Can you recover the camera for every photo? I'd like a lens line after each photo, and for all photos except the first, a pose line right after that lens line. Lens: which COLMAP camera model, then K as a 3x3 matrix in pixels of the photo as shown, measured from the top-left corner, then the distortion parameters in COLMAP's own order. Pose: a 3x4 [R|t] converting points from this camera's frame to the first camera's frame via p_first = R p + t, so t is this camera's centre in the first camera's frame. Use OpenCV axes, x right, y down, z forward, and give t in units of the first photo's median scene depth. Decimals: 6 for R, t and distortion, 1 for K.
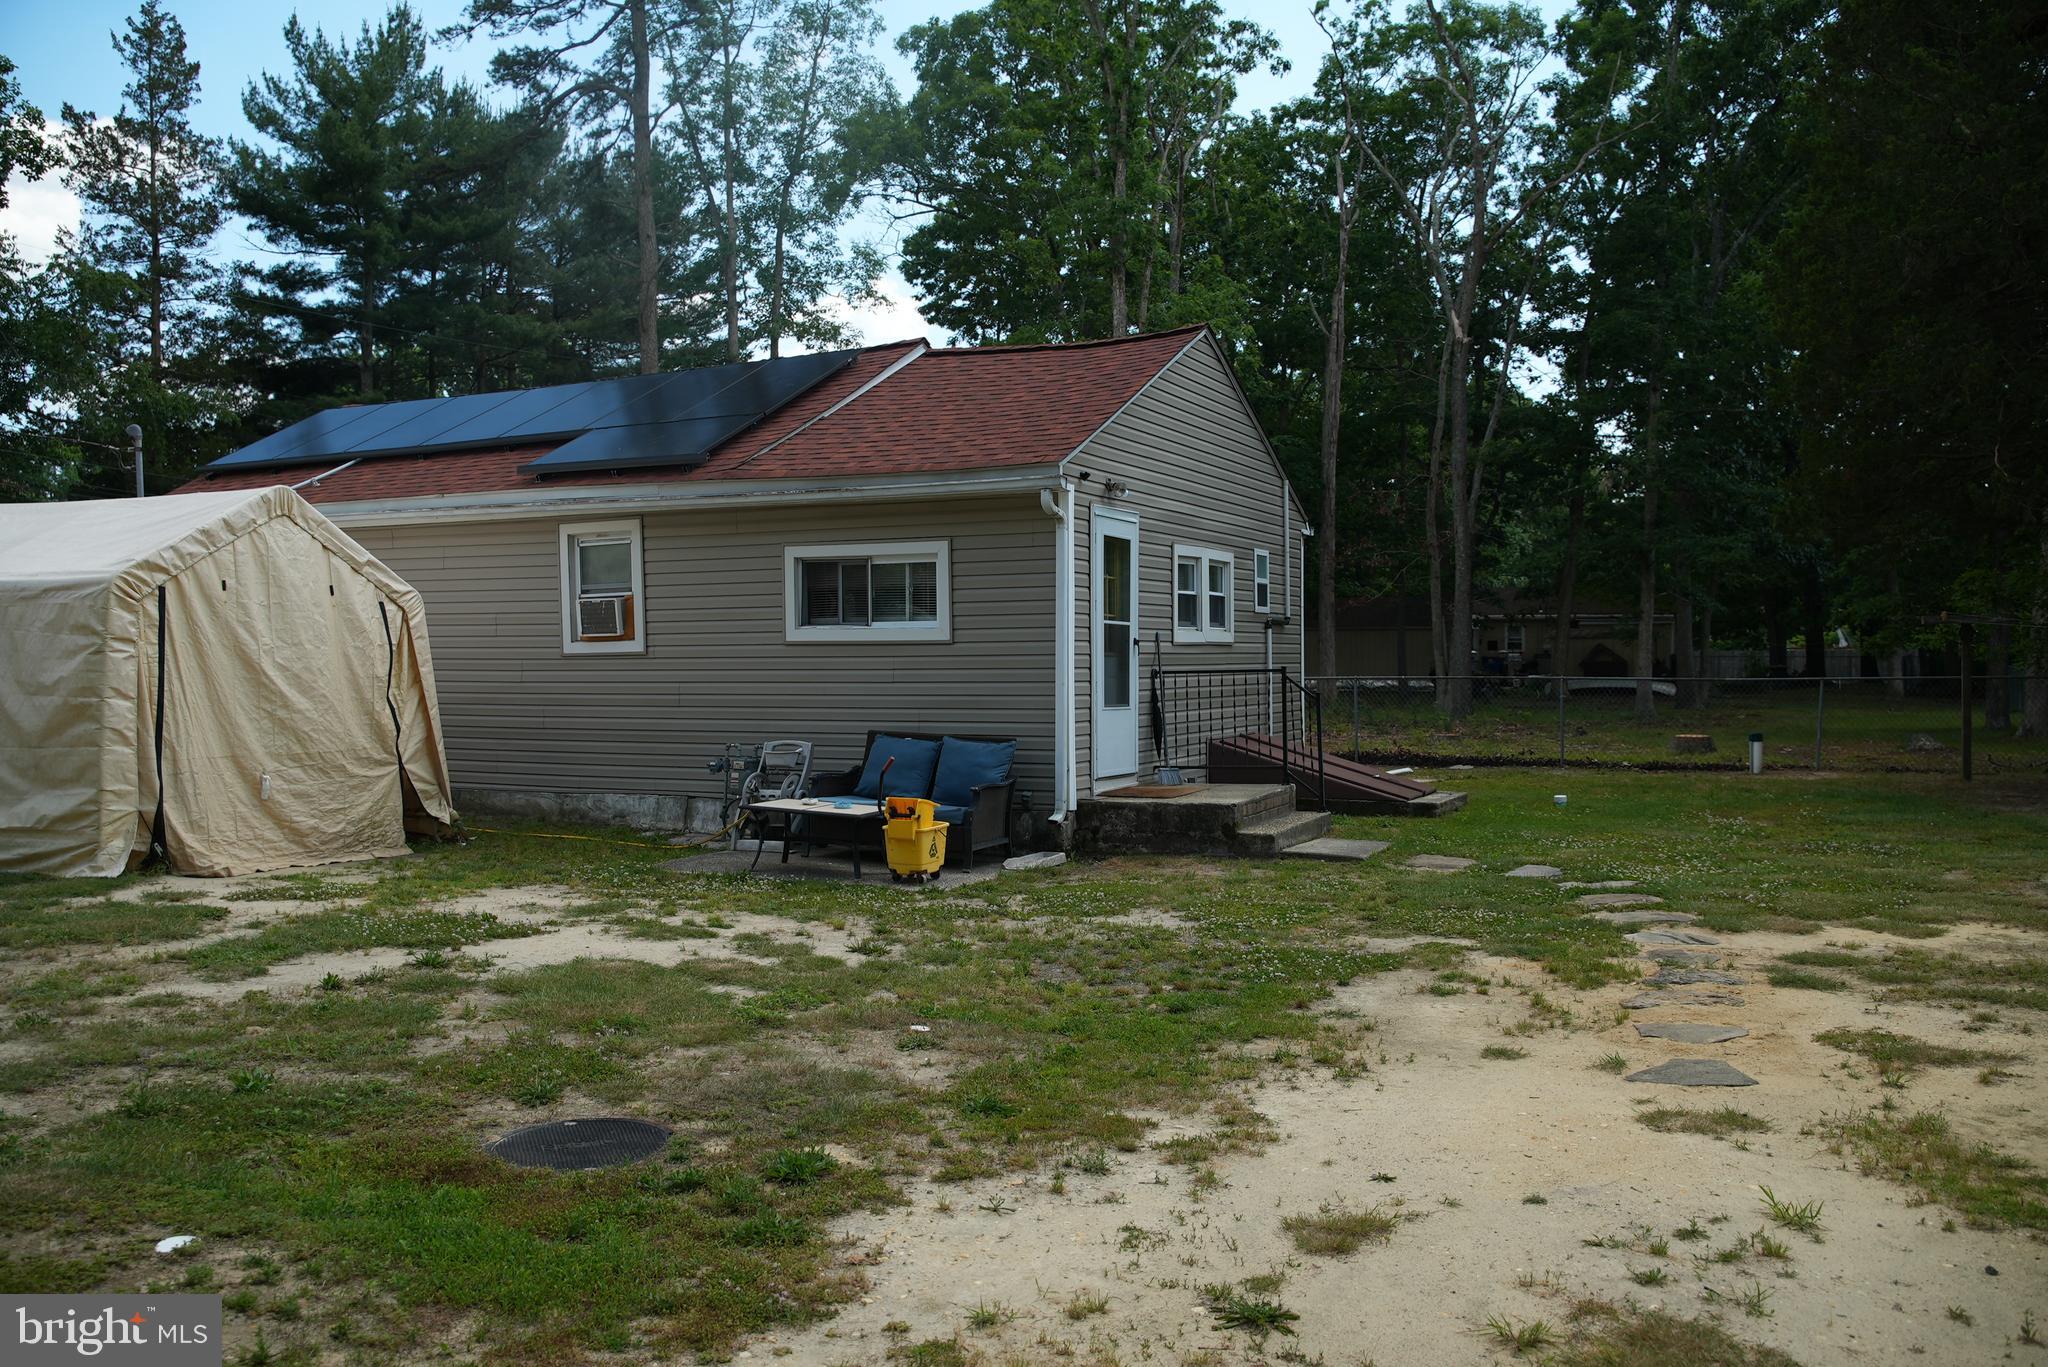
lens RADIAL K [[1739.0, 0, 1024.0], [0, 1739.0, 683.5], [0, 0, 1]] dist [-0.106455, 0.120804]
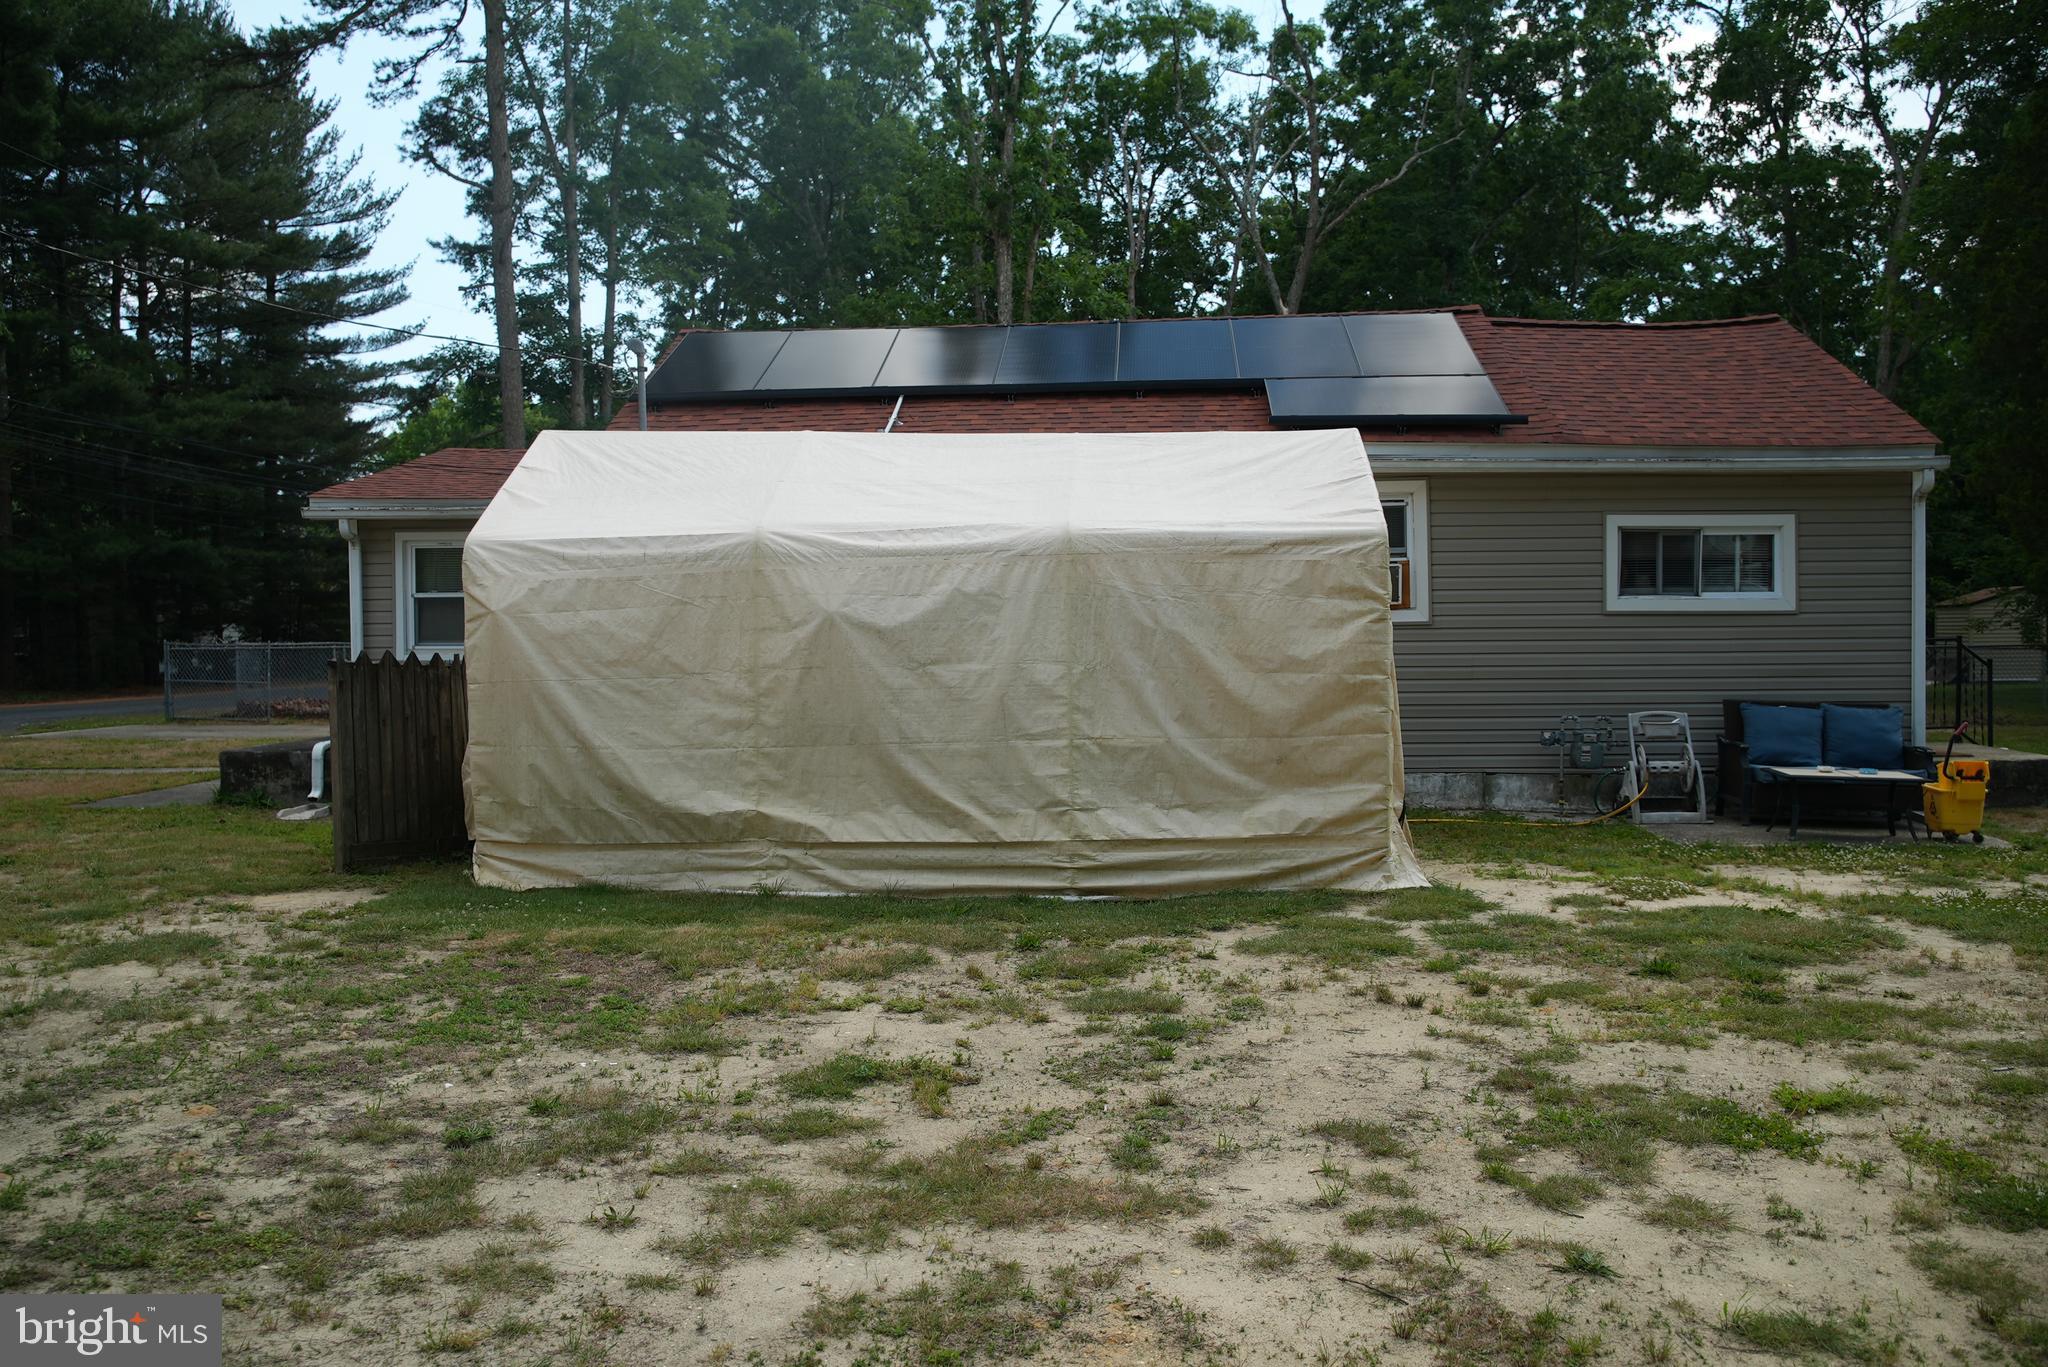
lens RADIAL K [[1739.0, 0, 1024.0], [0, 1739.0, 683.5], [0, 0, 1]] dist [-0.106455, 0.120804]
pose [[0.925016, -0.014022, 0.379669, -0.827056], [0.008136, 0.999821, 0.017103, -0.002606], [-0.379841, -0.012731, 0.924964, 0.225596]]
